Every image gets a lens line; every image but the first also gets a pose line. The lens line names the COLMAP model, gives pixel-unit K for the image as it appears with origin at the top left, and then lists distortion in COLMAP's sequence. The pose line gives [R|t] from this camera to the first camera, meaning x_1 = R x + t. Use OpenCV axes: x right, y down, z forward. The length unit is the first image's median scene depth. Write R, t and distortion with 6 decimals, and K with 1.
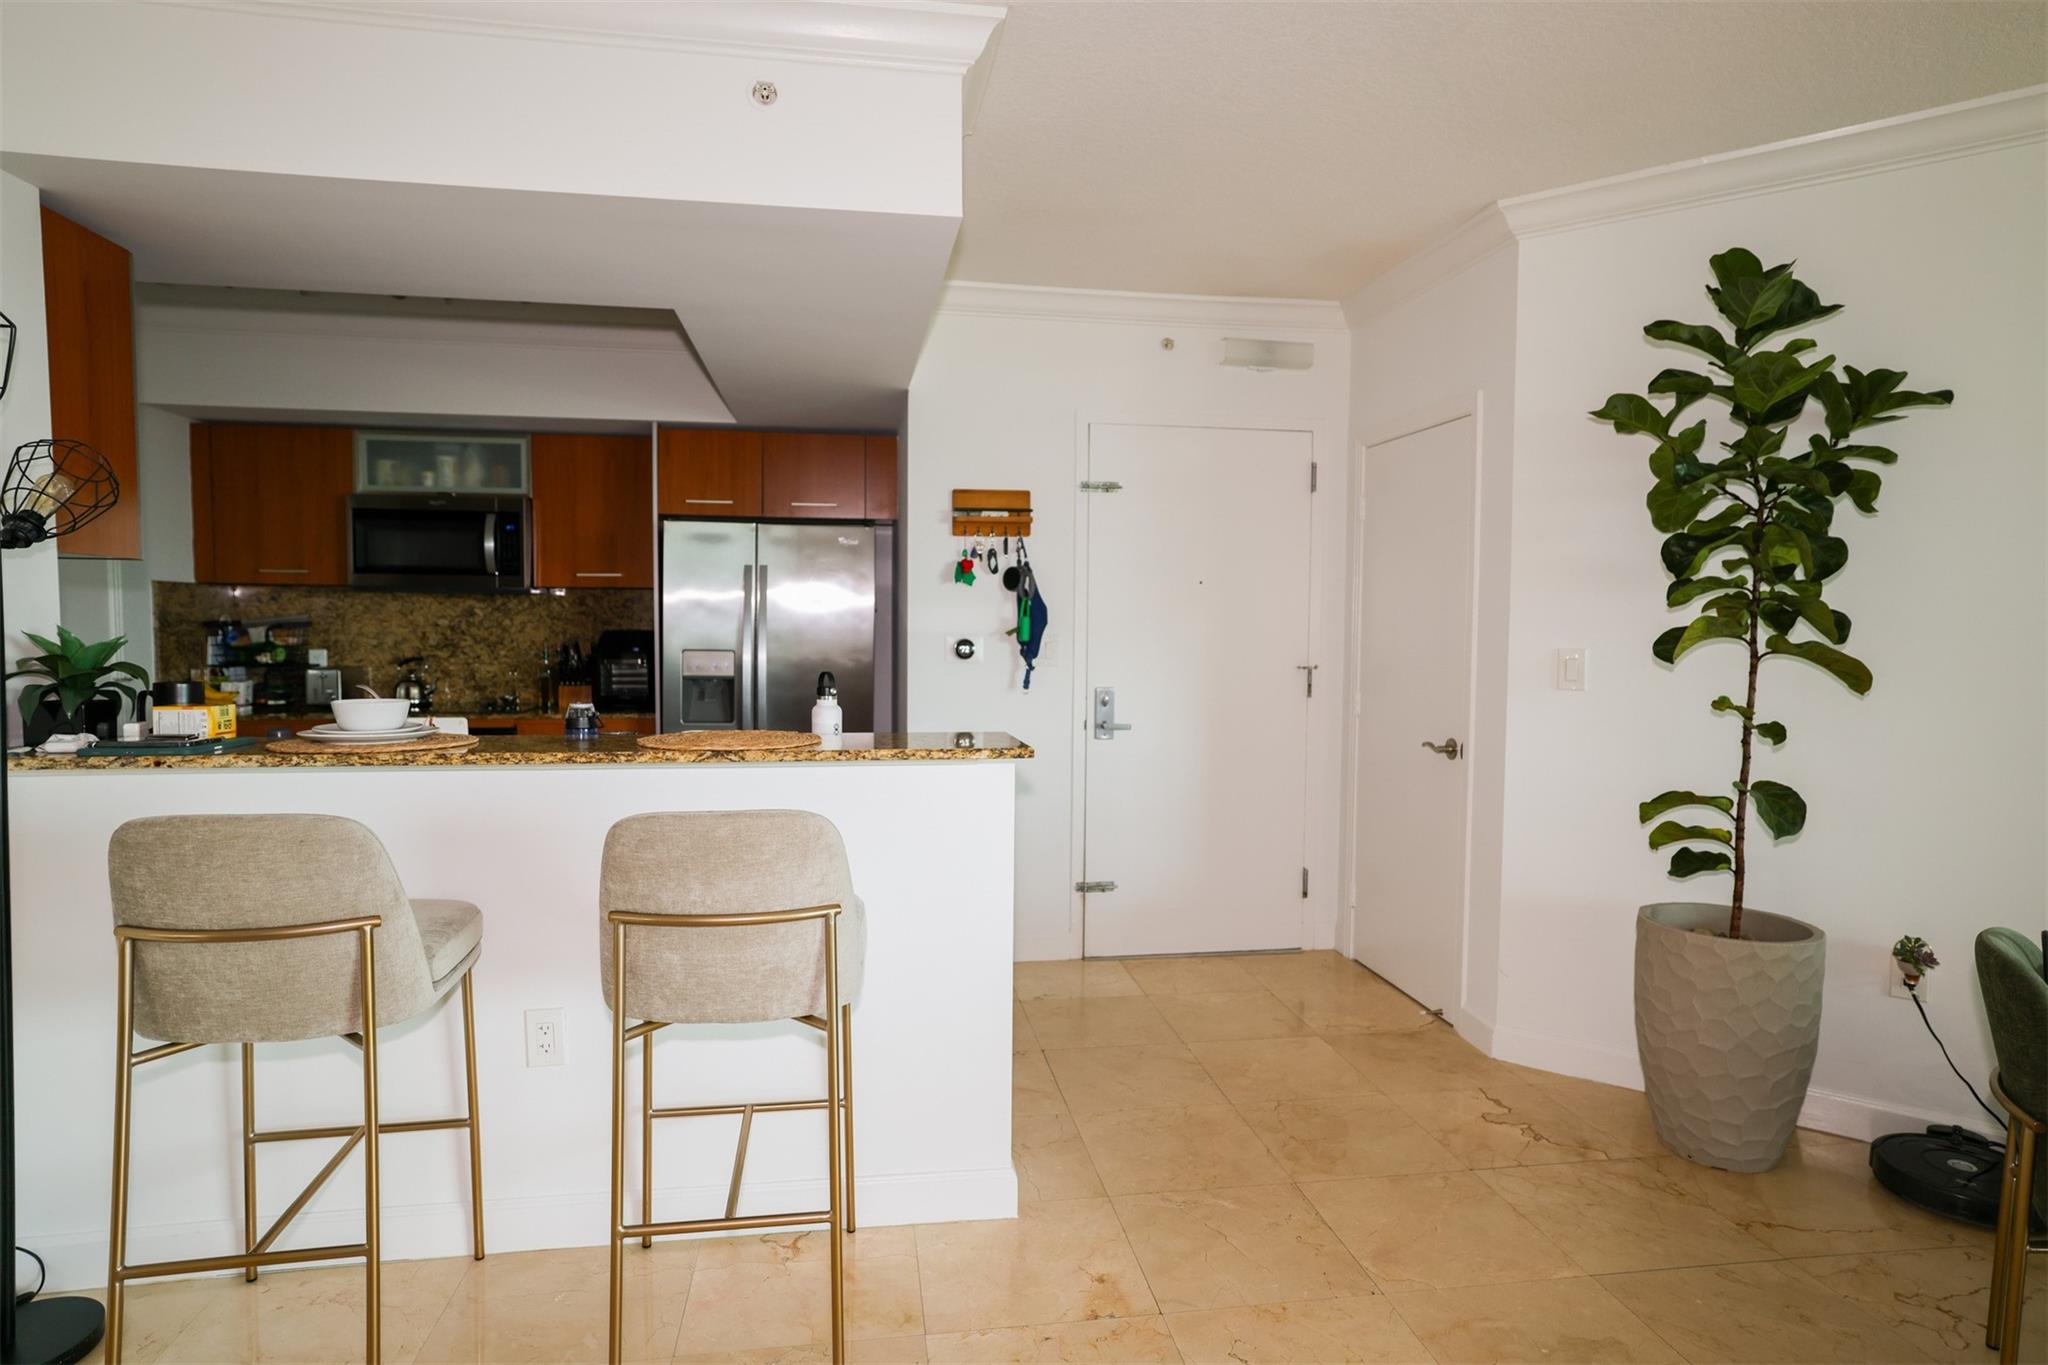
lens RADIAL K [[1120.9, 0, 1024.0], [0, 1120.9, 682.5], [0, 0, 1]] dist [-0.010895, 0.001562]
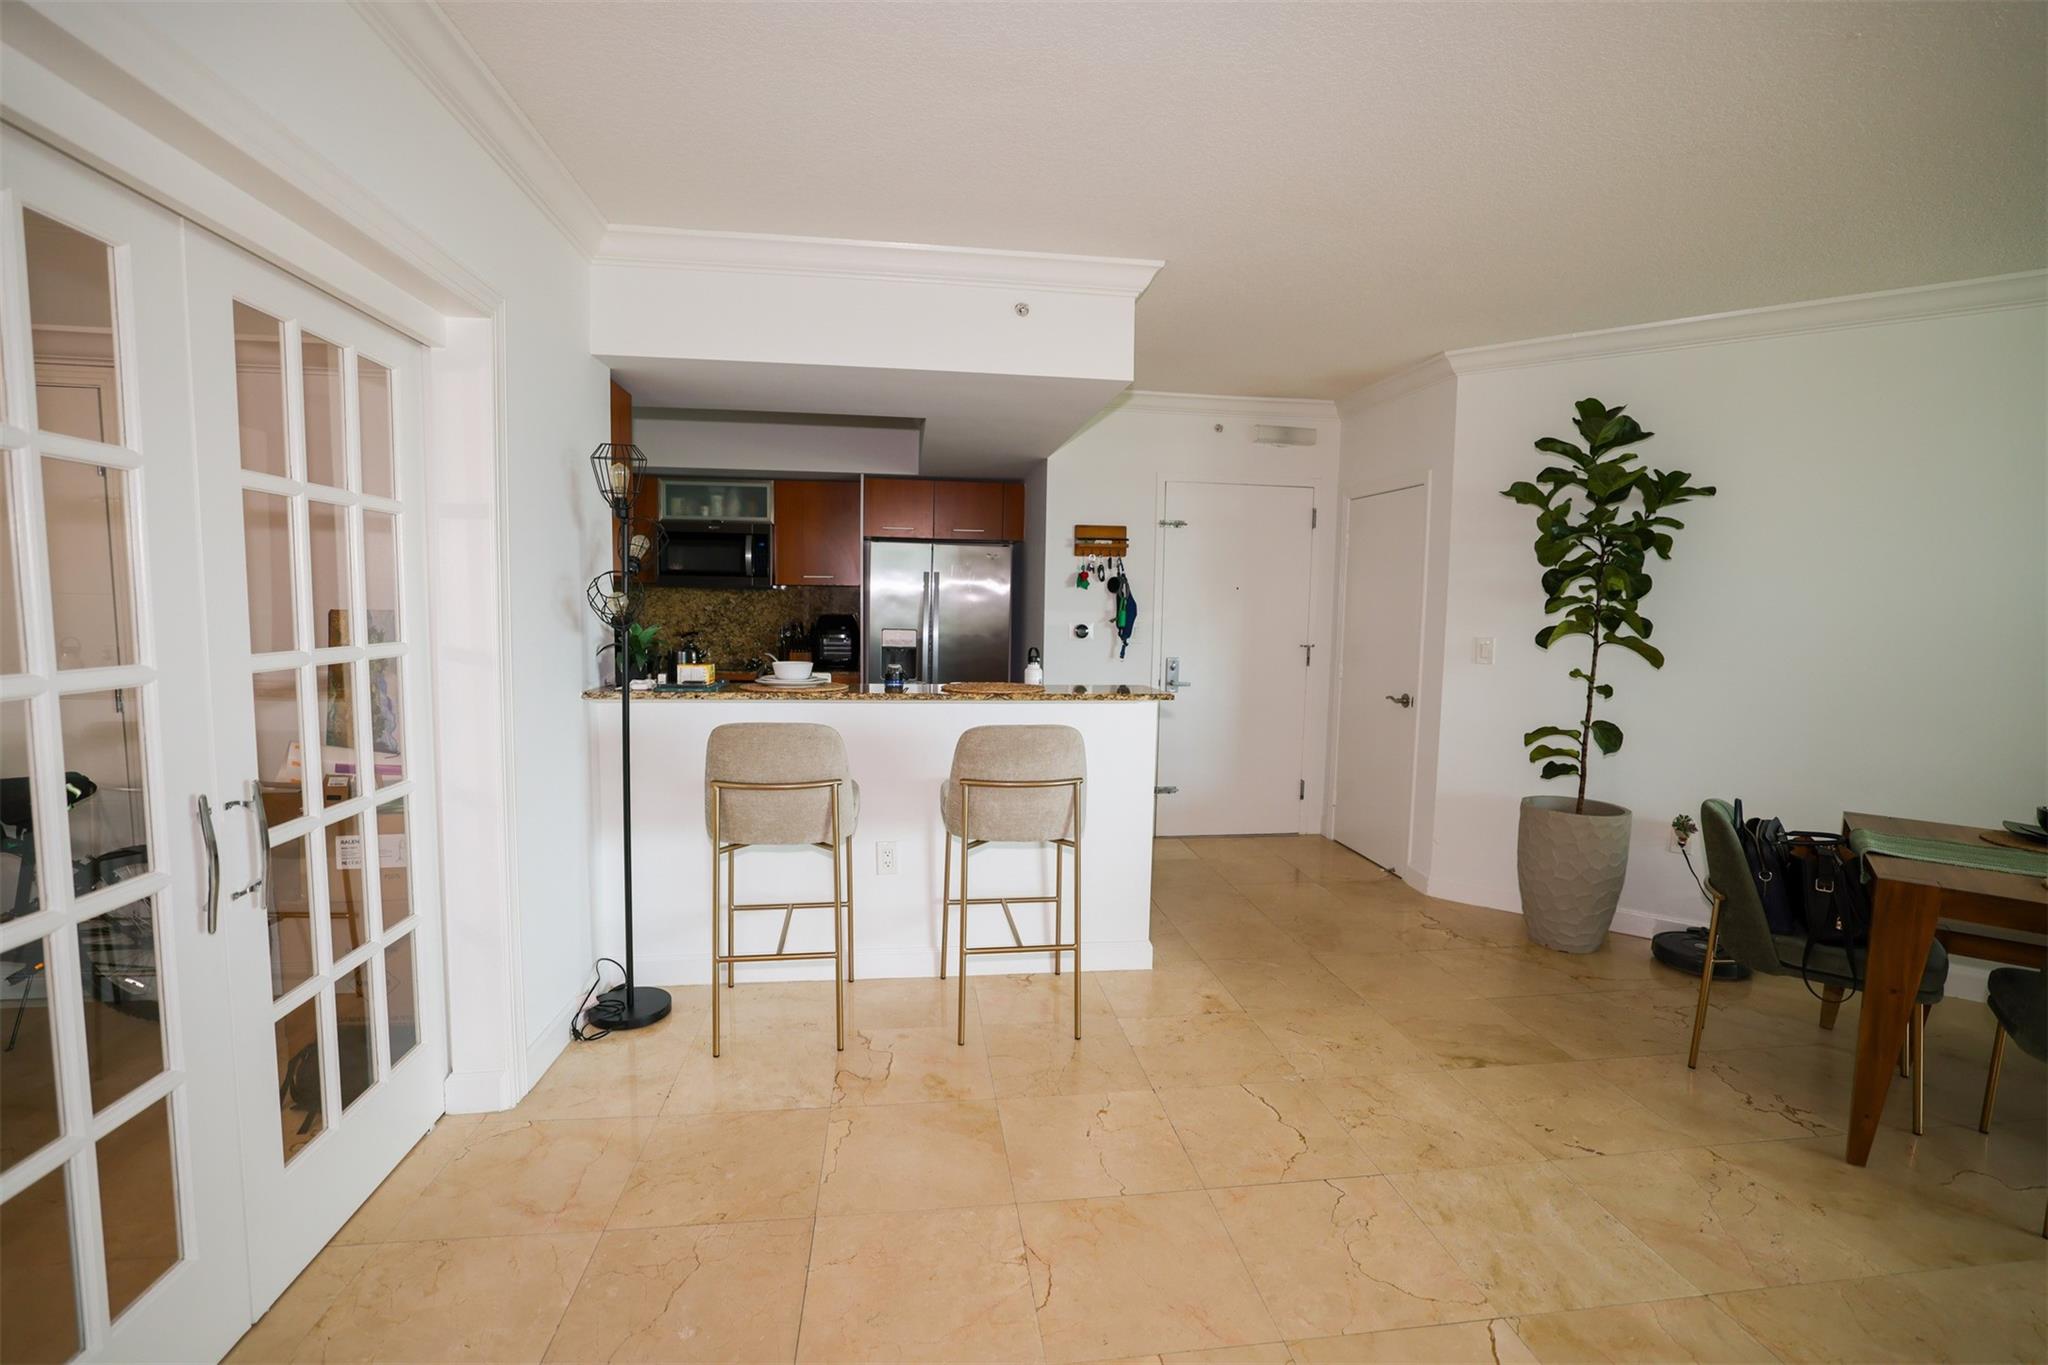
lens RADIAL K [[891.9, 0, 1024.0], [0, 891.9, 682.5], [0, 0, 1]] dist [-0.039481, -0.000123]
pose [[0.999744, 0.011559, -0.019430, -0.106581], [-0.010855, 0.999295, 0.035938, -0.003390], [0.019832, -0.035718, 0.999165, -0.202900]]
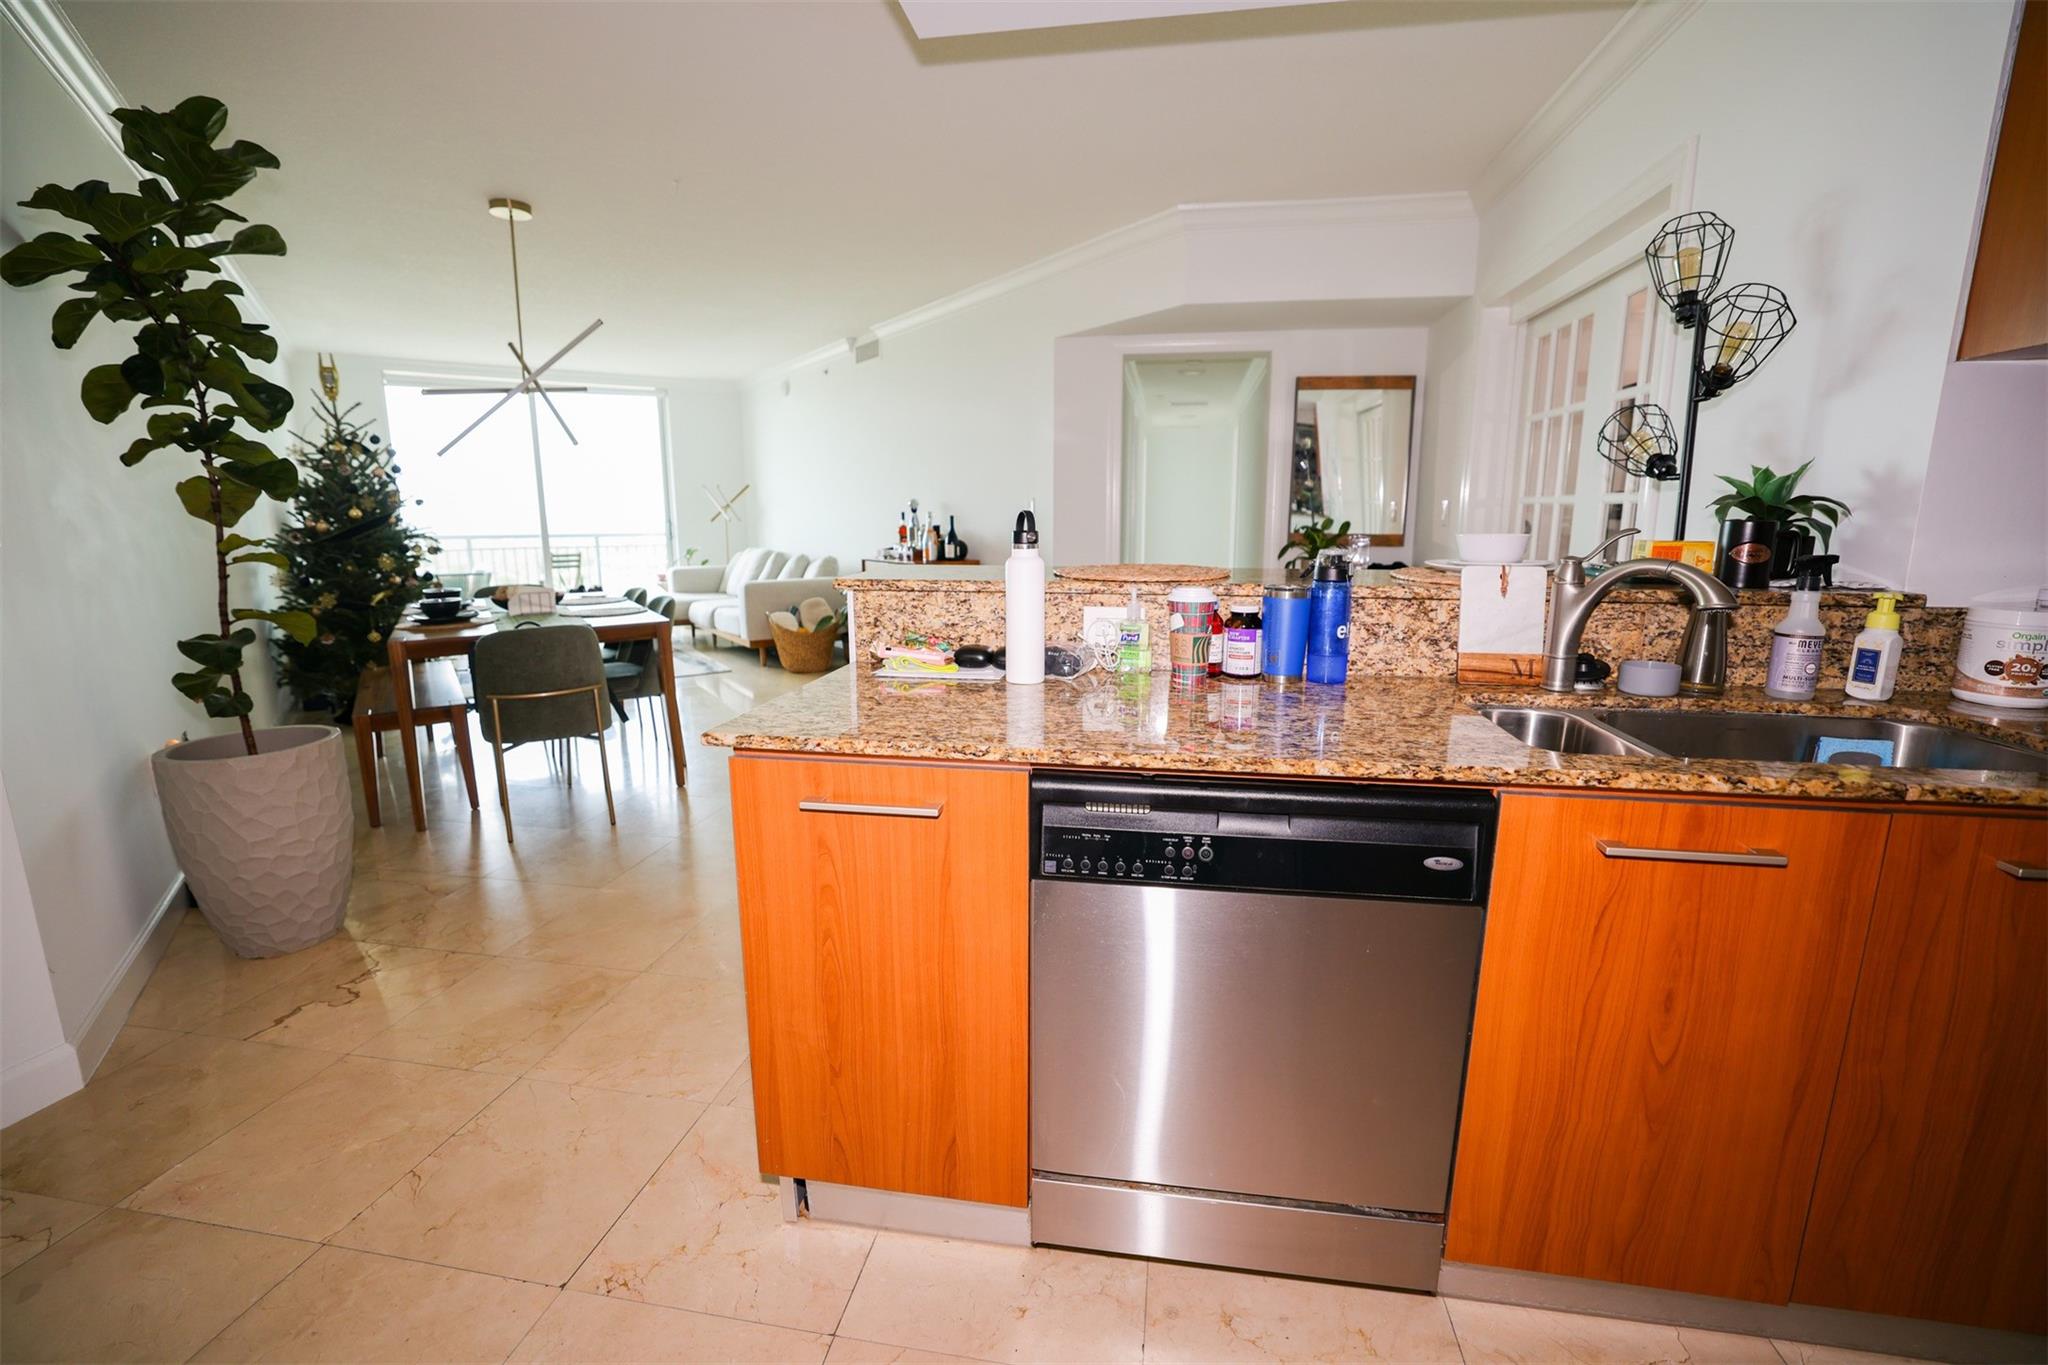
lens RADIAL K [[874.5, 0, 1027.1], [0, 874.5, 681.4], [0, 0, 1]] dist [-0.045610, 0.016492]
pose [[-0.947862, -0.067319, 0.311491, -0.234122], [0.012378, 0.968919, 0.247069, -0.026834], [-0.318442, 0.238043, -0.917568, 1.000552]]
